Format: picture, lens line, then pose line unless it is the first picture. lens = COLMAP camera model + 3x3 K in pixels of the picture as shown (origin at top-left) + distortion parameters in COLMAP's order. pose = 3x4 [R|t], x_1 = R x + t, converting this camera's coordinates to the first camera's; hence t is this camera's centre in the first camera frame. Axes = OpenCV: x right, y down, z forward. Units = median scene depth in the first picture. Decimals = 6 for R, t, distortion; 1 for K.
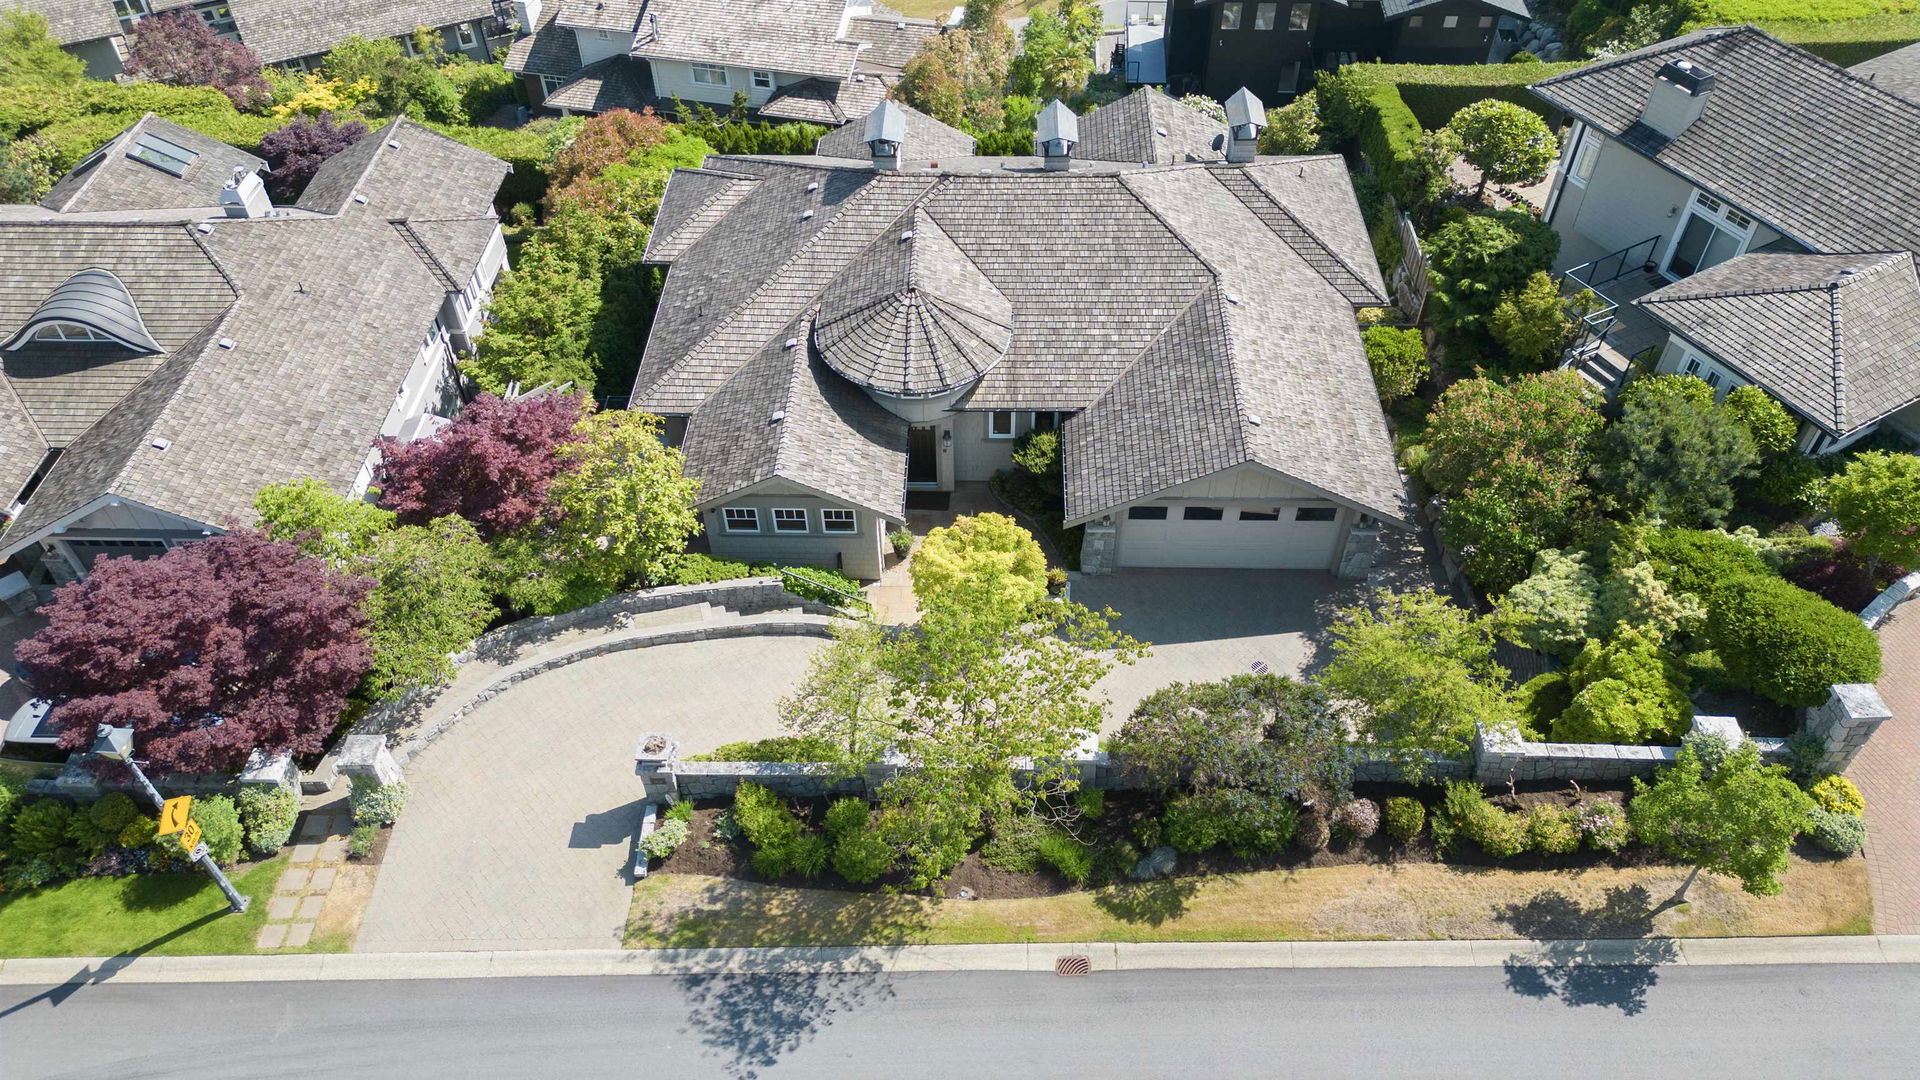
lens RADIAL K [[1360.9, 0, 968.1], [0, 1360.9, 537.6], [0, 0, 1]] dist [0.044774, -0.015550]
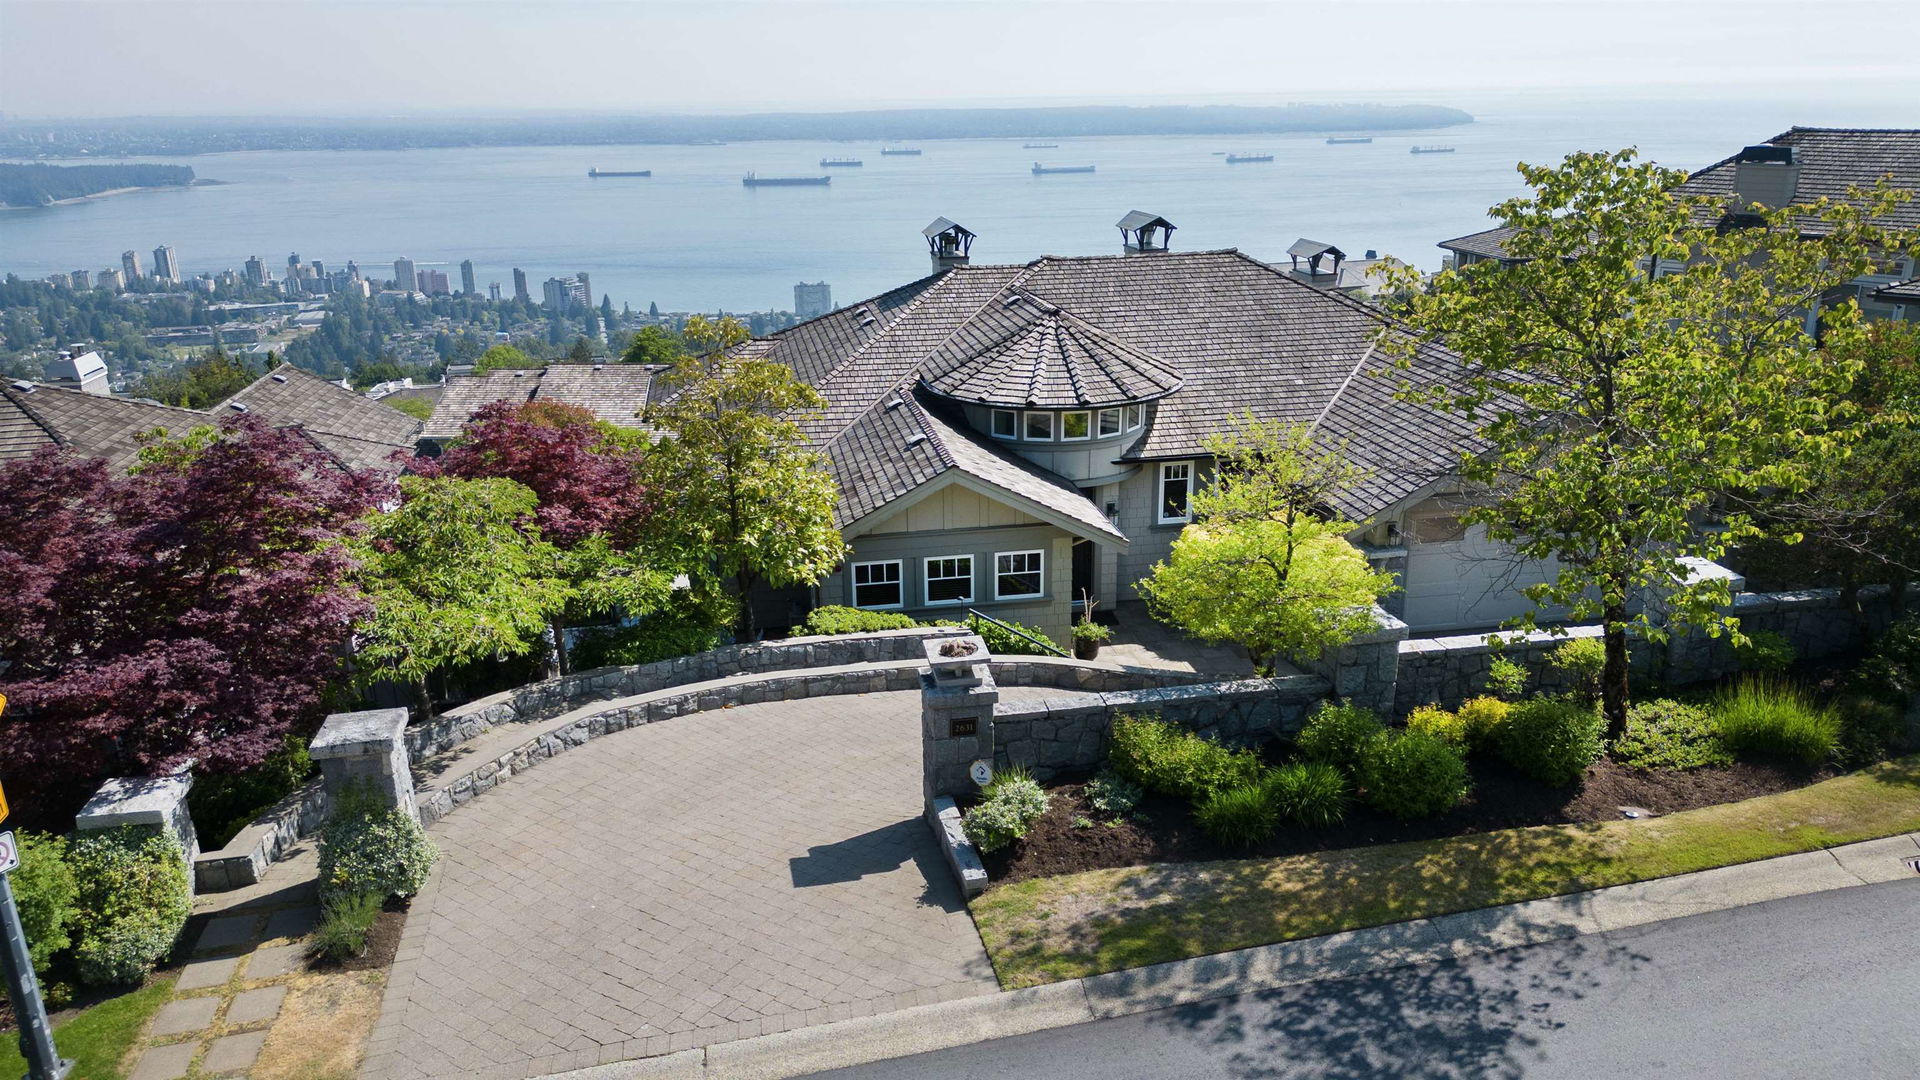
lens RADIAL K [[1360.9, 0, 965.9], [0, 1360.9, 539.0], [0, 0, 1]] dist [0.044774, -0.015550]
pose [[0.980314, -0.064578, 0.186586, -0.326761], [0.141503, 0.888843, -0.435816, 0.350112], [-0.137702, 0.453639, 0.880483, 0.522468]]
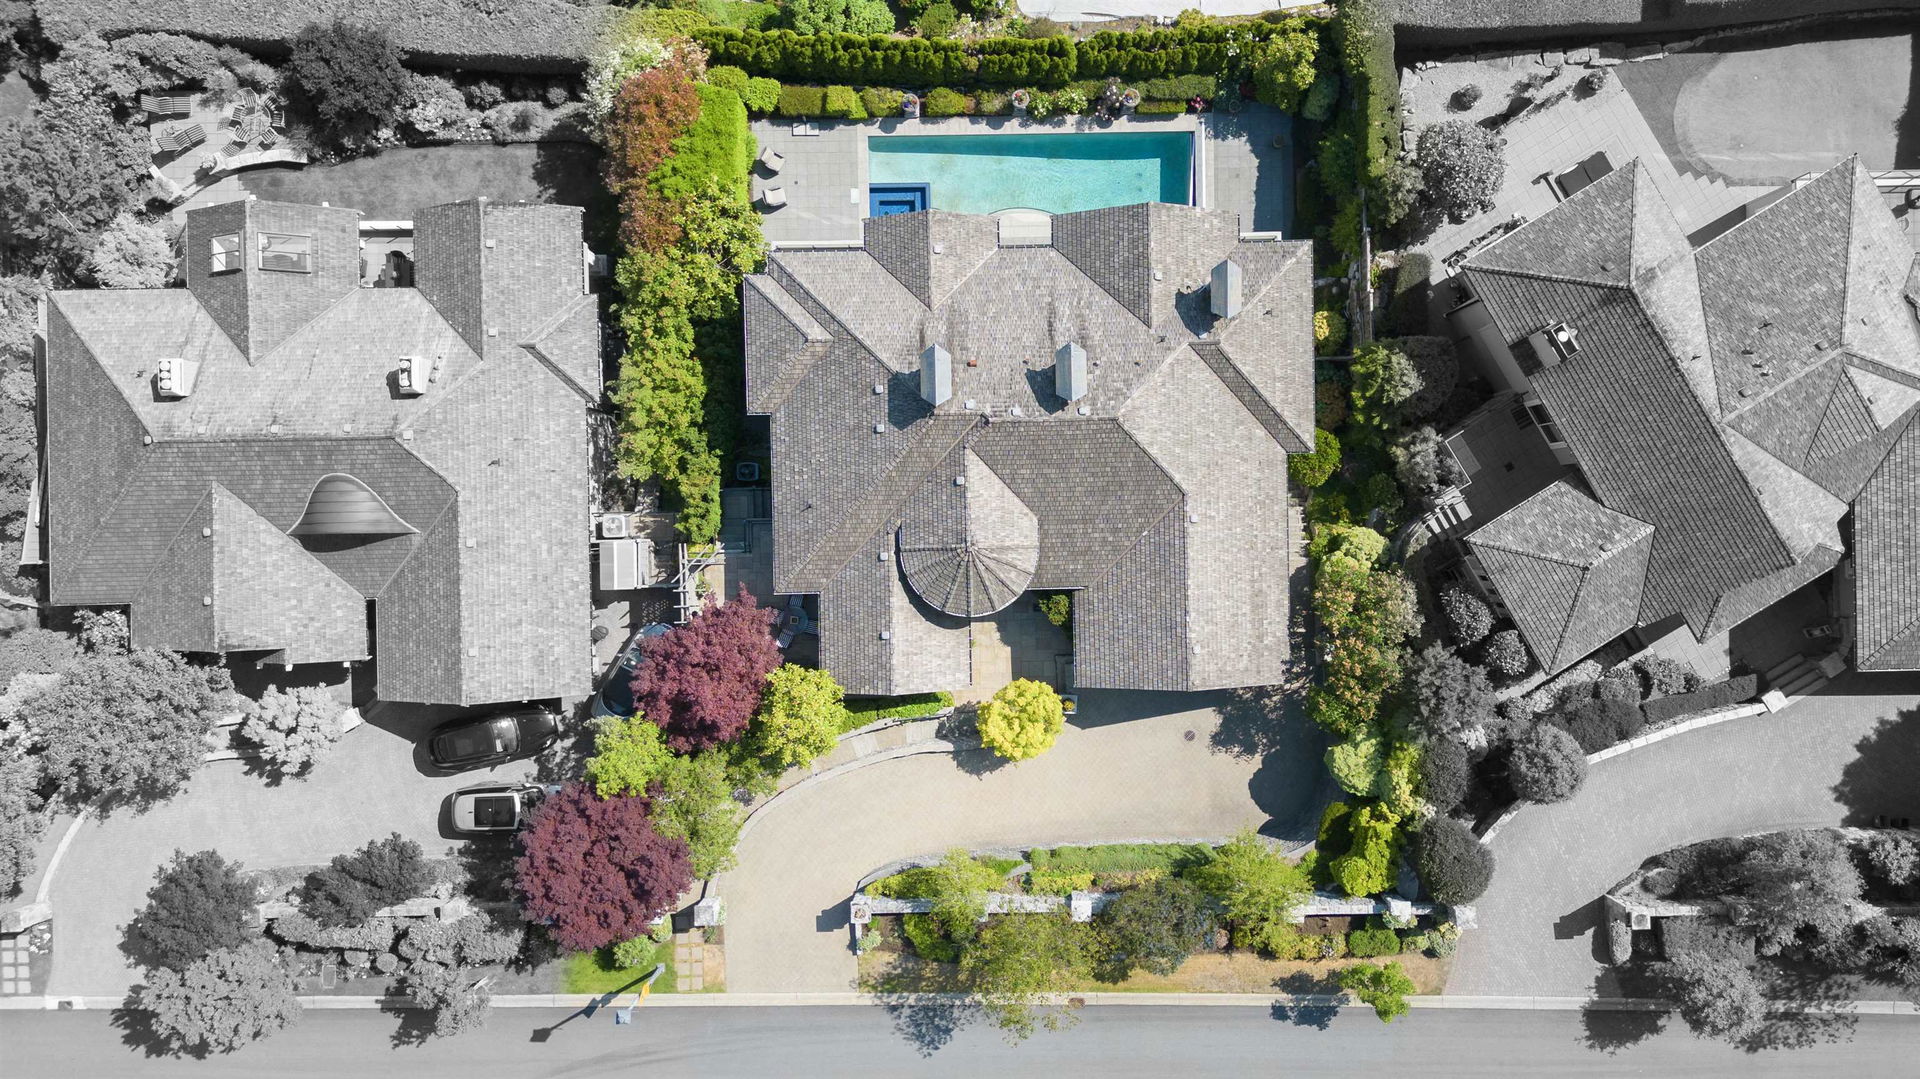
lens RADIAL K [[1360.9, 0, 951.0], [0, 1360.9, 538.1], [0, 0, 1]] dist [0.044774, -0.015550]
pose [[0.999662, -0.006175, -0.025254, -0.053362], [0.006724, 0.999741, 0.021731, -0.409125], [0.025113, -0.021894, 0.999445, -0.994200]]
